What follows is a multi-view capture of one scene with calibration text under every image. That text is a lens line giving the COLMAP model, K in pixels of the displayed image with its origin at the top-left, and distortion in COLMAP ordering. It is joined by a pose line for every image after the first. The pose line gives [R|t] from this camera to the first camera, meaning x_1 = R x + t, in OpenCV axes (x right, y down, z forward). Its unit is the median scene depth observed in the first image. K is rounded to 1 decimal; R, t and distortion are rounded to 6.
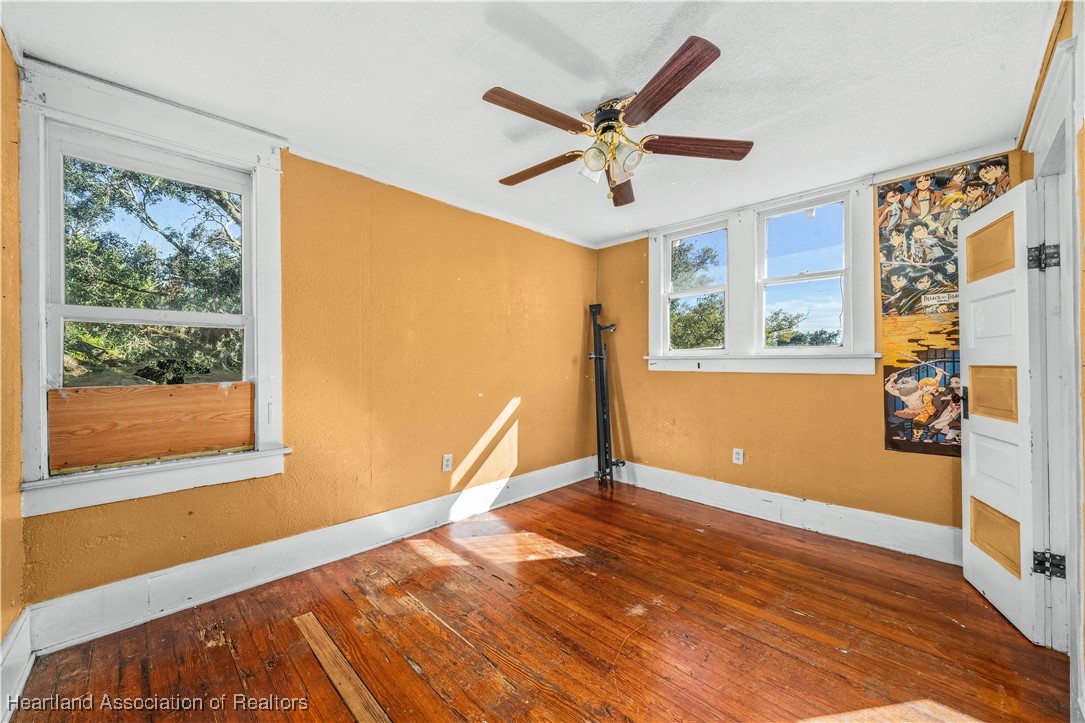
lens RADIAL K [[406.1, 0, 535.5], [0, 406.1, 358.2], [0, 0, 1]] dist [0.000344, -0.000042]
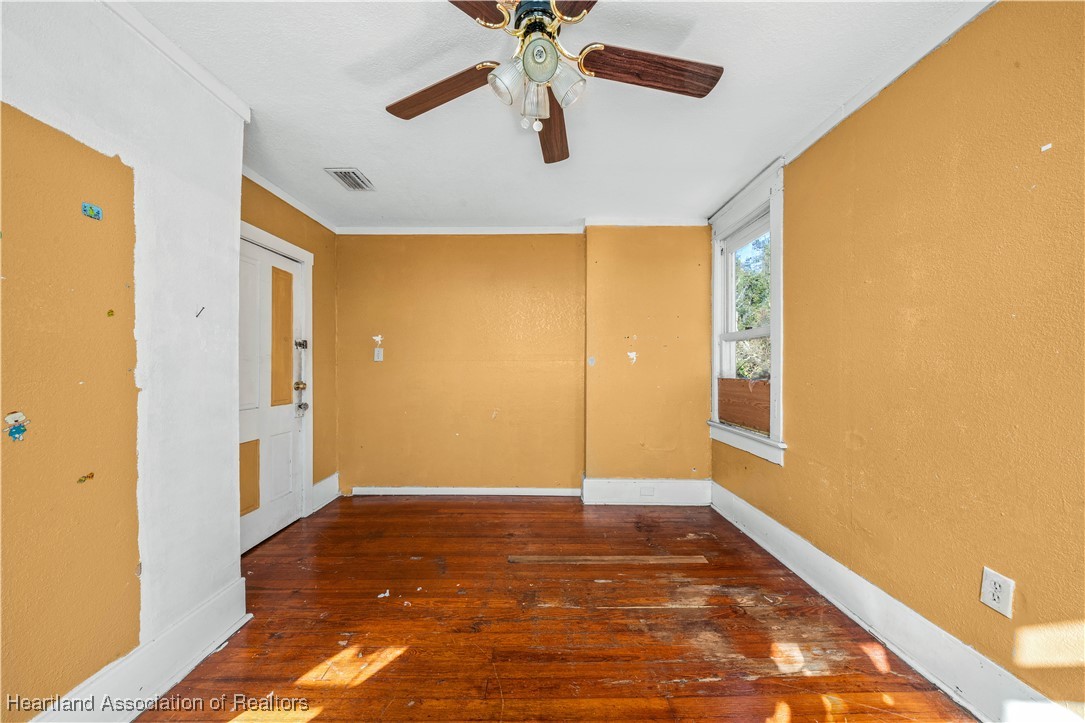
lens RADIAL K [[374.4, 0, 536.9], [0, 374.4, 369.0], [0, 0, 1]] dist [-0.006713, 0.000179]
pose [[-0.698779, 0.002703, -0.715333, 0.649849], [0.005085, 0.999986, -0.001189, 0.024152], [0.715320, -0.004468, -0.698783, 1.446056]]
